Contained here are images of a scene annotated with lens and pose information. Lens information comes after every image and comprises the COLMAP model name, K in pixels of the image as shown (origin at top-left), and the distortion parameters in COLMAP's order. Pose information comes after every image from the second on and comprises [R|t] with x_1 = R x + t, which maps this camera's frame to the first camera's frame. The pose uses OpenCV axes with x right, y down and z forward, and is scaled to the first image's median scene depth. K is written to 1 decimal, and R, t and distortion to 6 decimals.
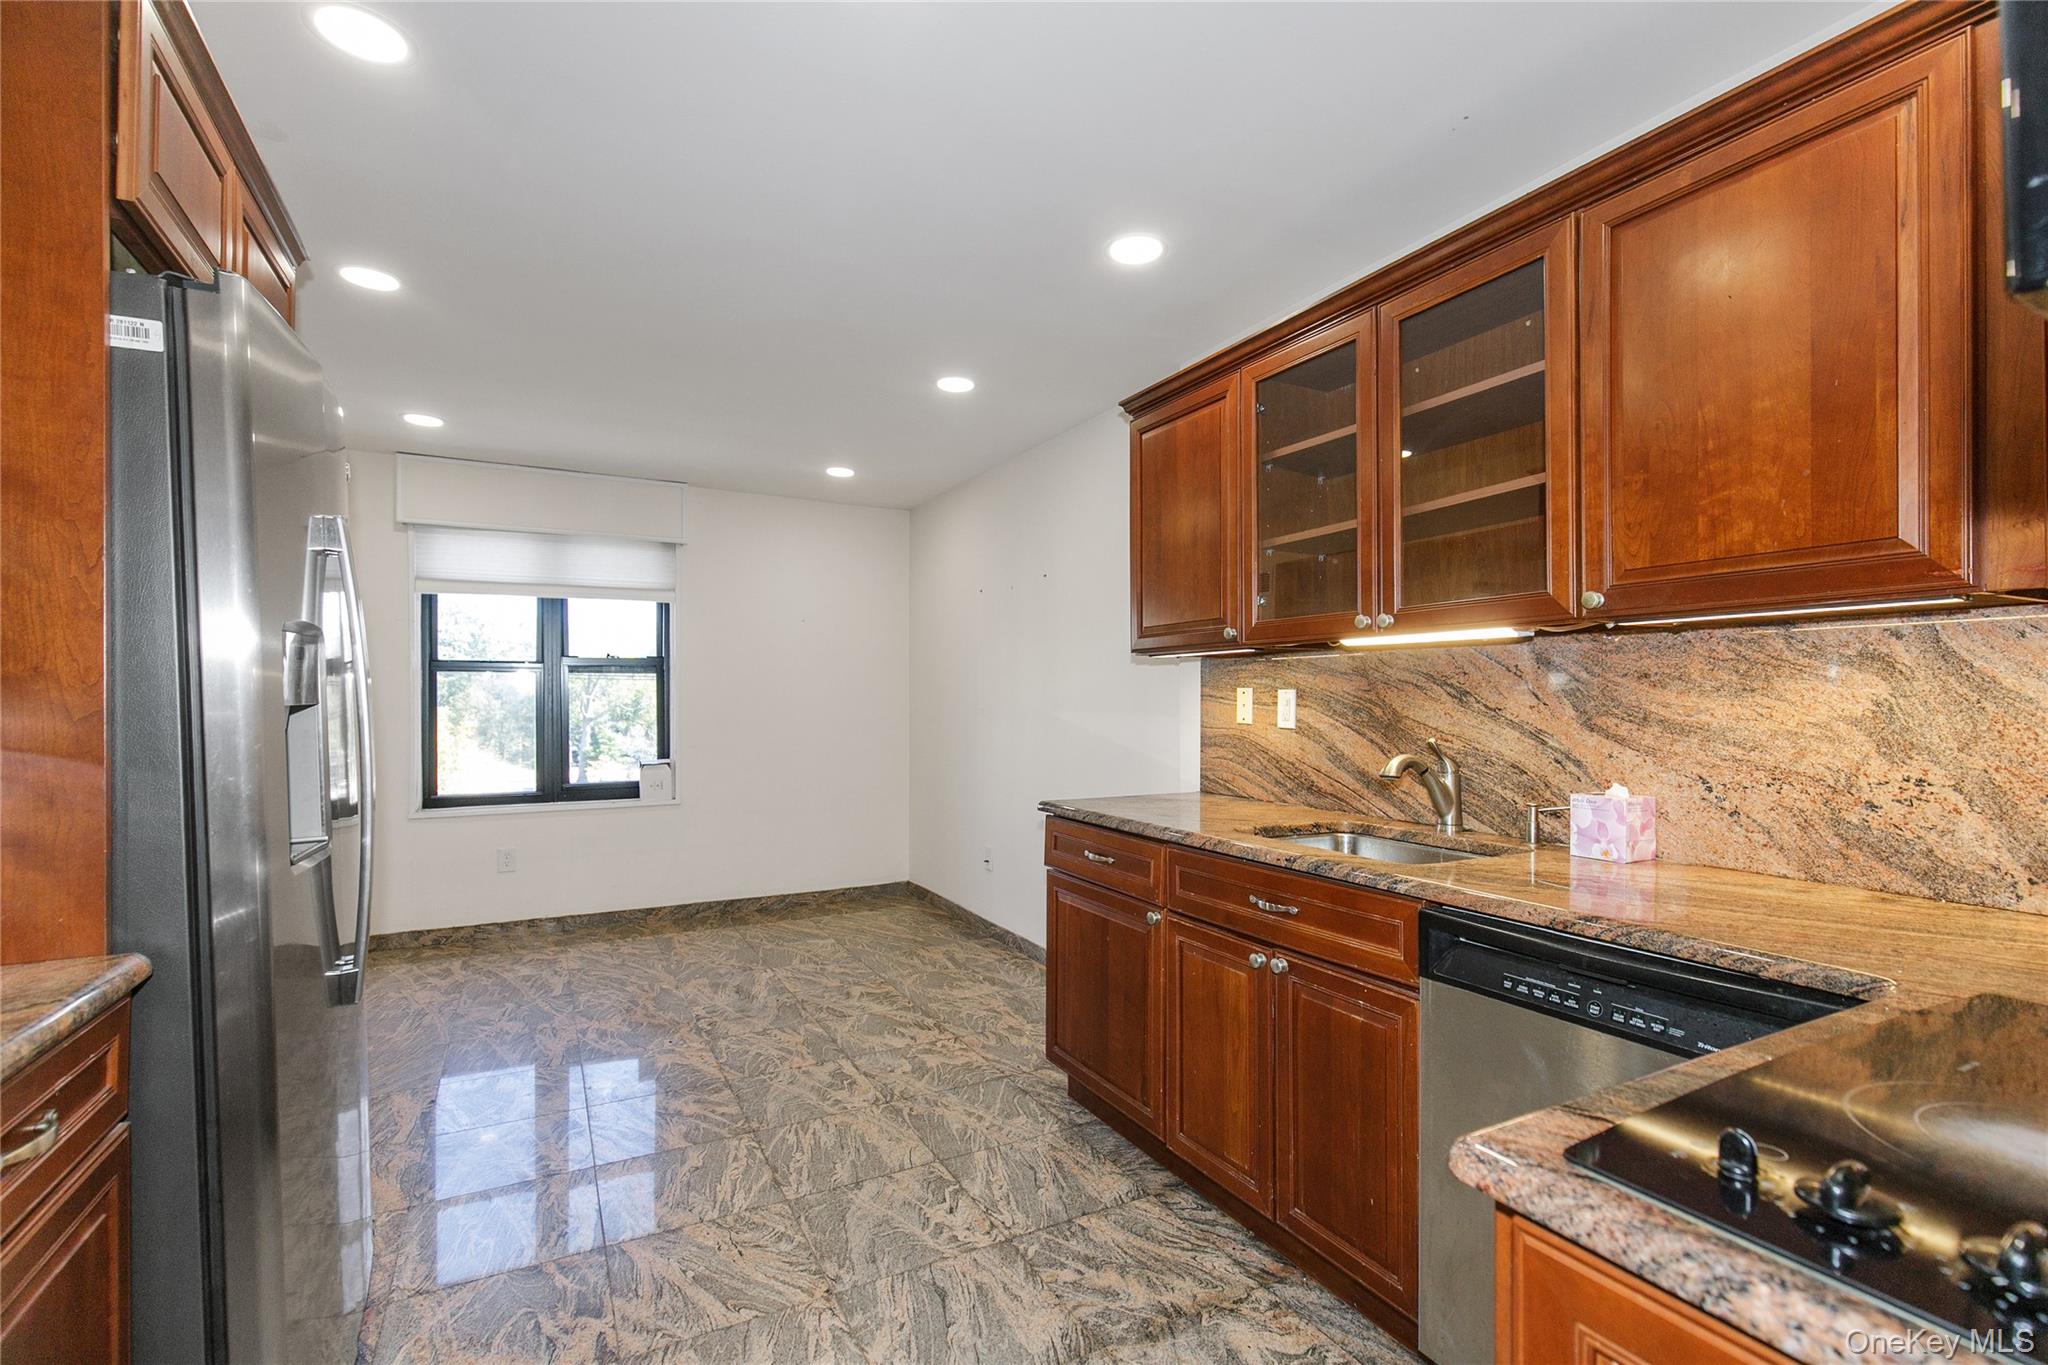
lens RADIAL K [[935.7, 0, 1050.1], [0, 935.7, 700.6], [0, 0, 1]] dist [0.000162, 0.000004]
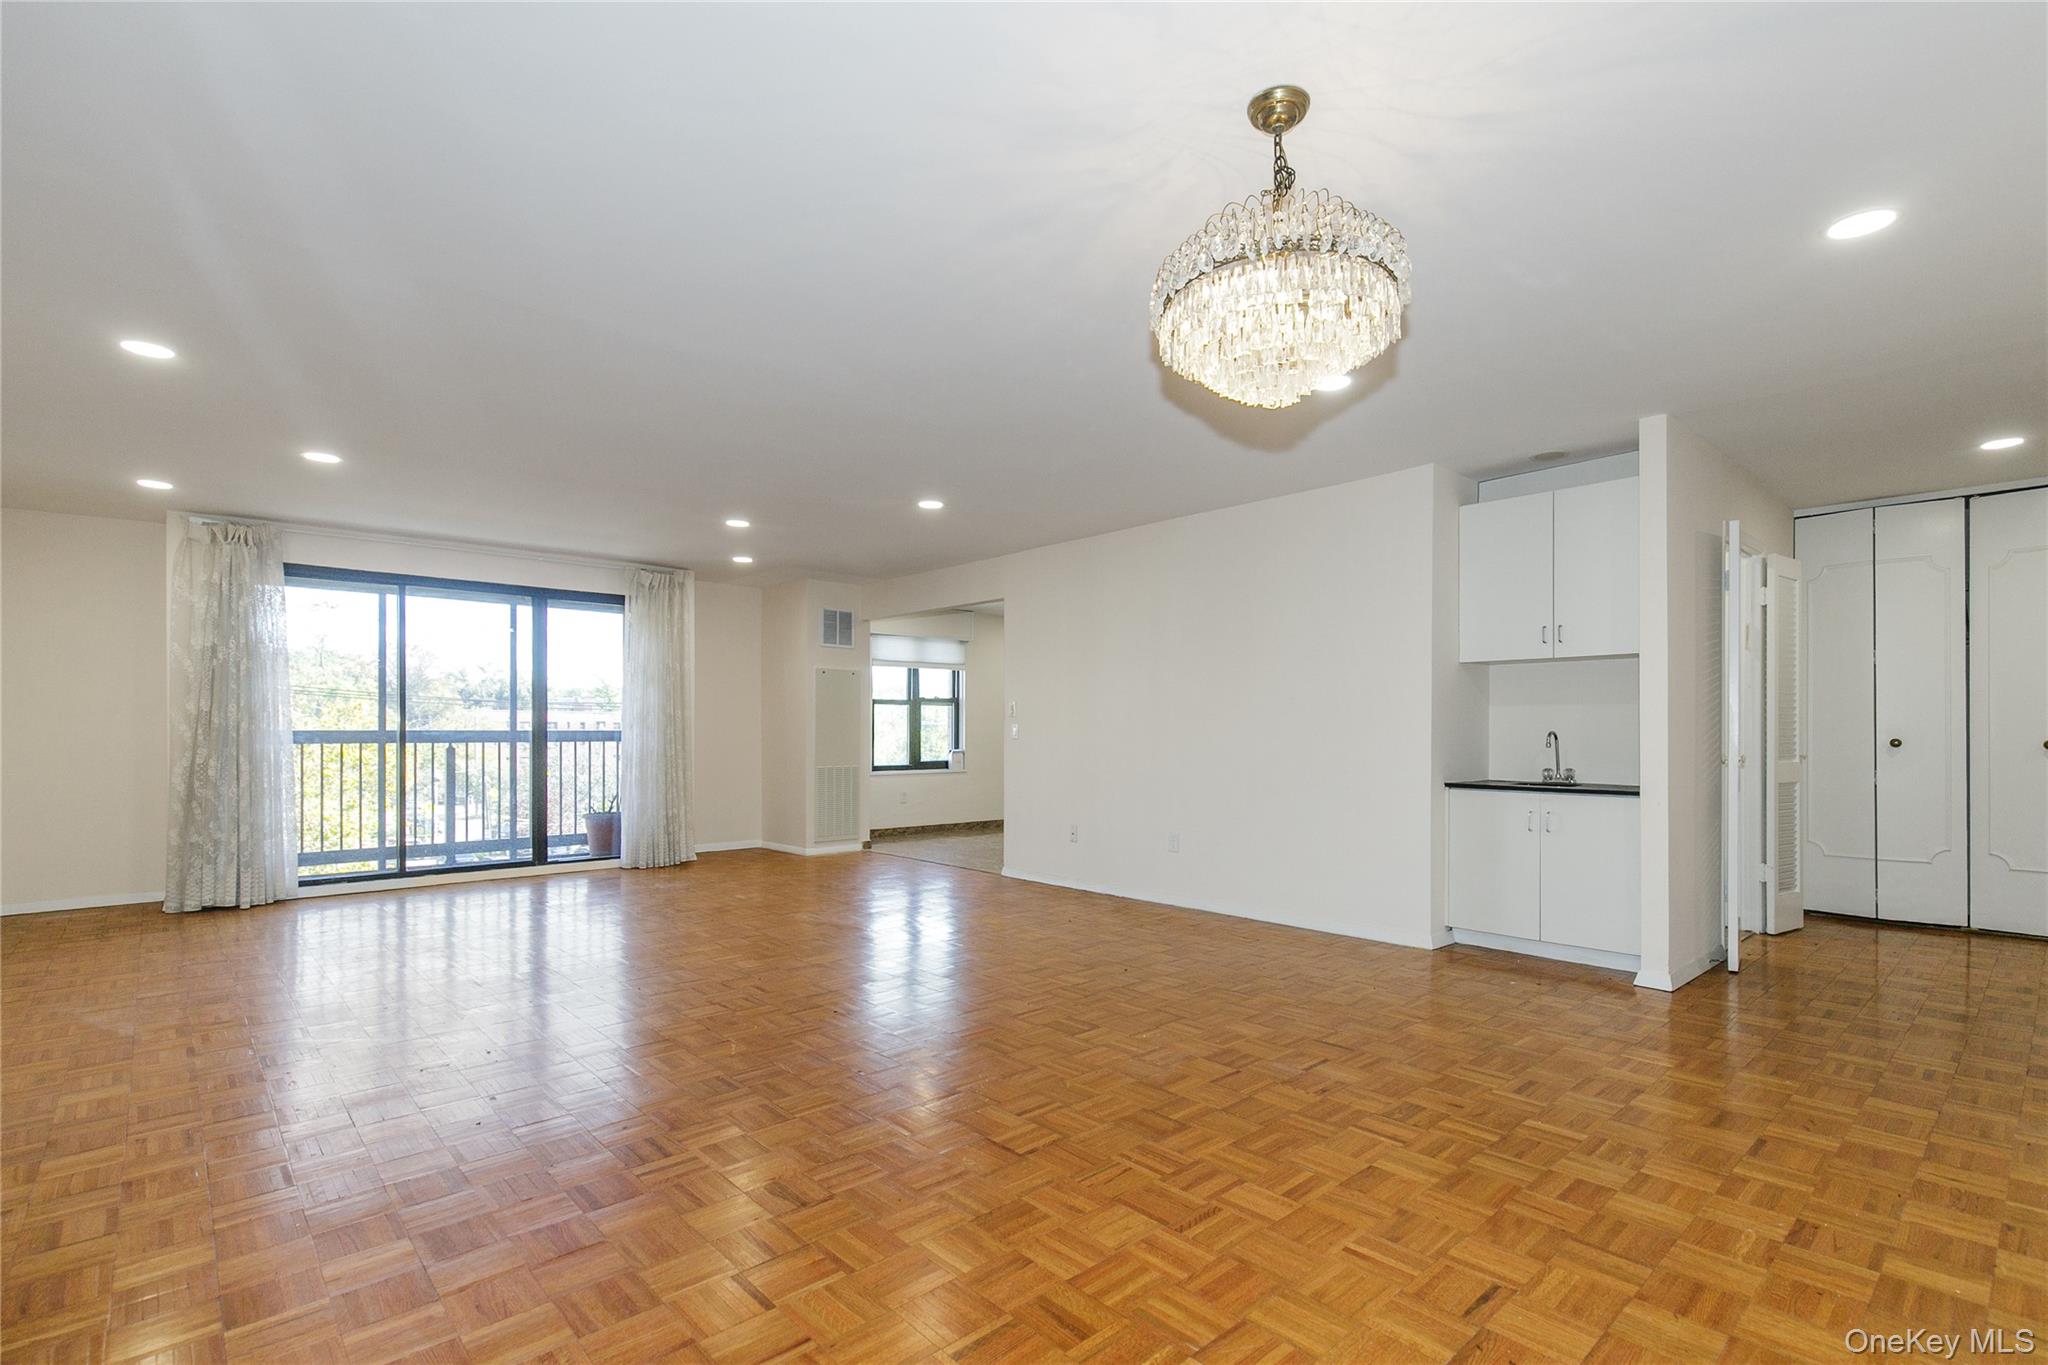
lens RADIAL K [[942.5, 0, 1050.9], [0, 942.5, 705.6], [0, 0, 1]] dist [0.011809, -0.000586]
pose [[0.971225, 0.007842, 0.238034, -1.170916], [0.000064, 0.999449, -0.033189, 0.060378], [-0.238164, 0.032250, 0.970689, -1.661386]]
